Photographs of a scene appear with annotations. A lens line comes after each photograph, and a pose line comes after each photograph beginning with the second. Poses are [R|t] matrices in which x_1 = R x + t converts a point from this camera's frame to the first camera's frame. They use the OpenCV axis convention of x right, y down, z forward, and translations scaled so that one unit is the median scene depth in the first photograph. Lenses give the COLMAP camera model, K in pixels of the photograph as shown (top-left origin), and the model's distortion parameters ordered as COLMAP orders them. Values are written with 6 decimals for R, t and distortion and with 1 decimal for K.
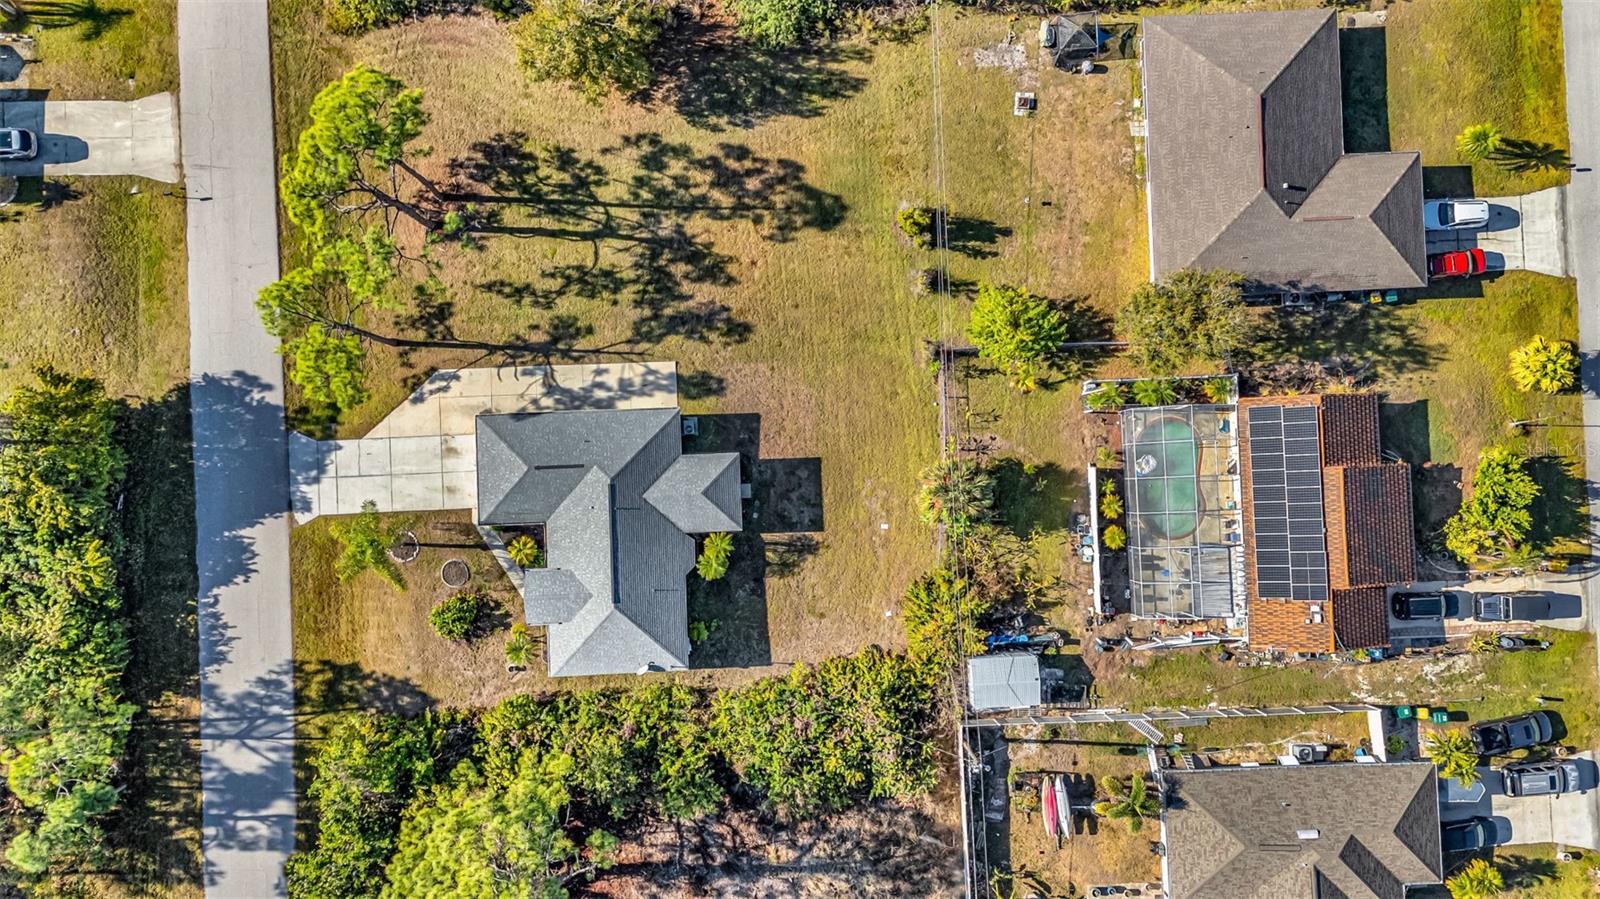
lens RADIAL K [[1142.1, 0, 800.0], [0, 1142.1, 449.5], [0, 0, 1]] dist [0.006121, 0.001393]
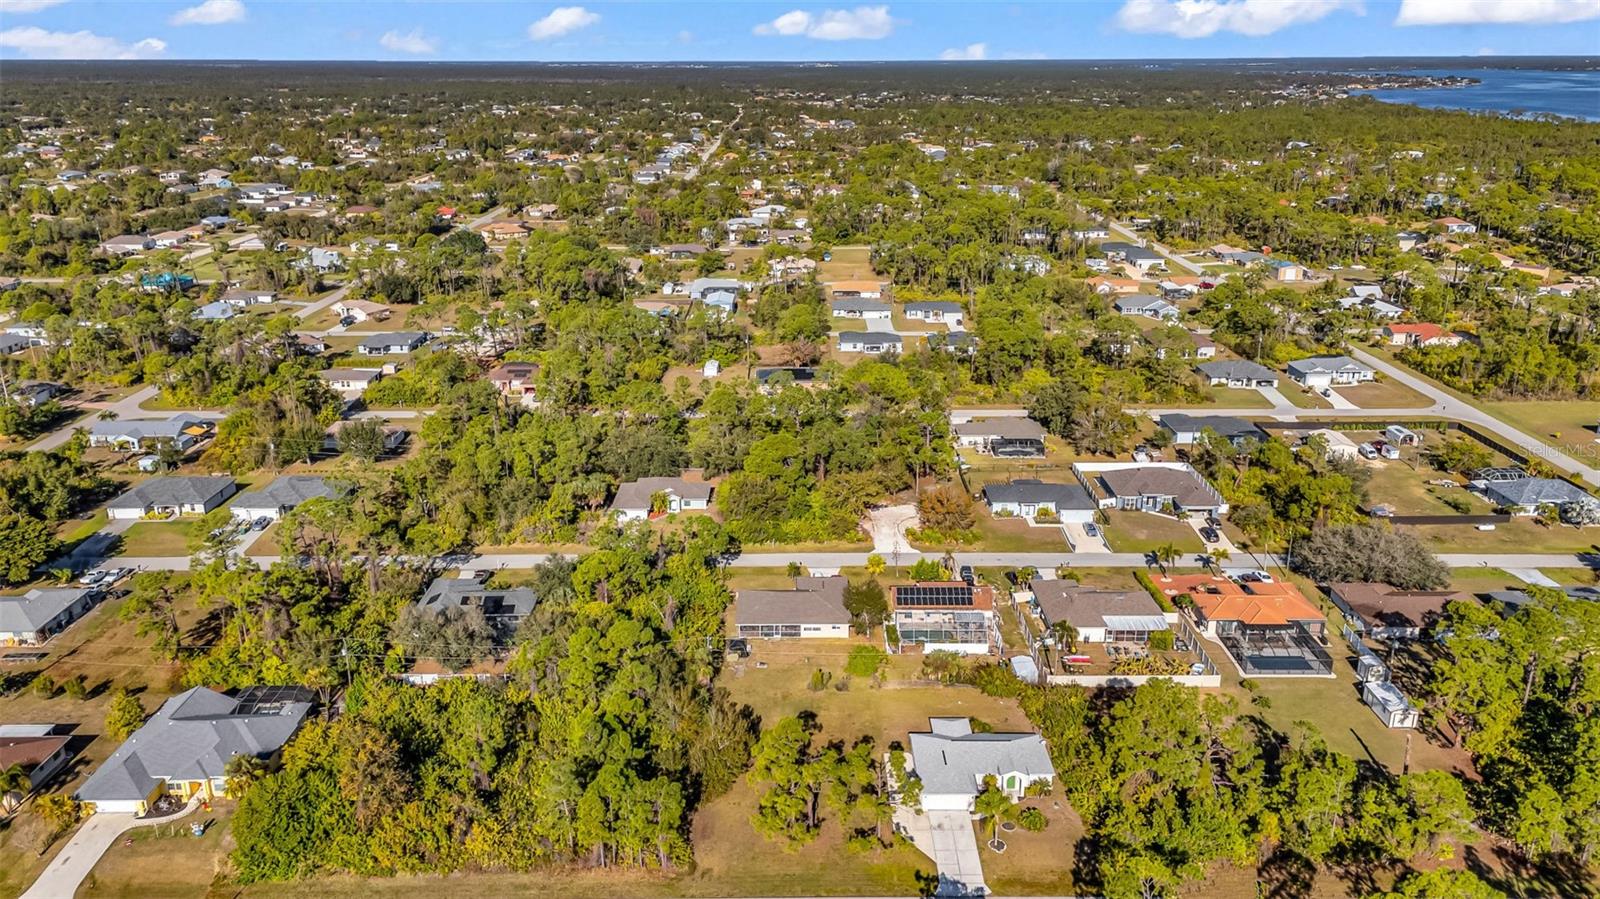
lens RADIAL K [[1142.1, 0, 800.0], [0, 1142.1, 449.5], [0, 0, 1]] dist [0.006121, 0.001393]
pose [[0.039728, -0.341944, 0.938880, -1.761900], [0.999139, 0.024859, -0.033224, -0.169197], [-0.011979, 0.939391, 0.342637, -0.147684]]
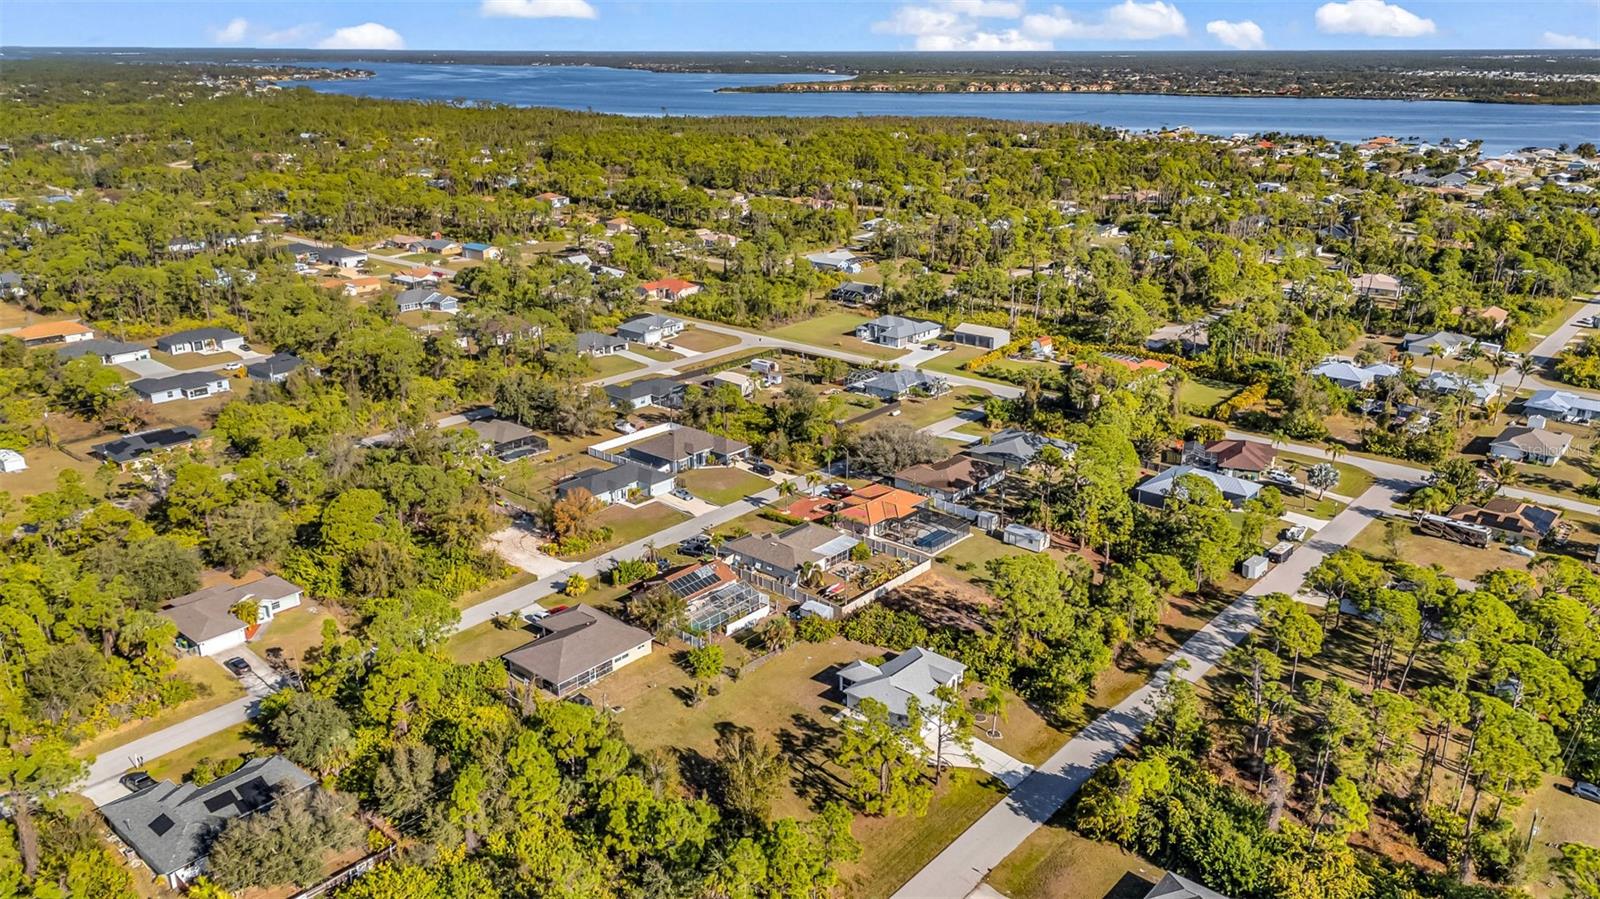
lens RADIAL K [[1112.1, 0, 800.0], [0, 1112.1, 449.5], [0, 0, 1]] dist [0.069109, 0.000649]
pose [[-0.726234, -0.251239, 0.639893, -1.220300], [0.686693, -0.221536, 0.692368, -1.384470], [-0.032190, 0.942232, 0.333411, -0.111149]]
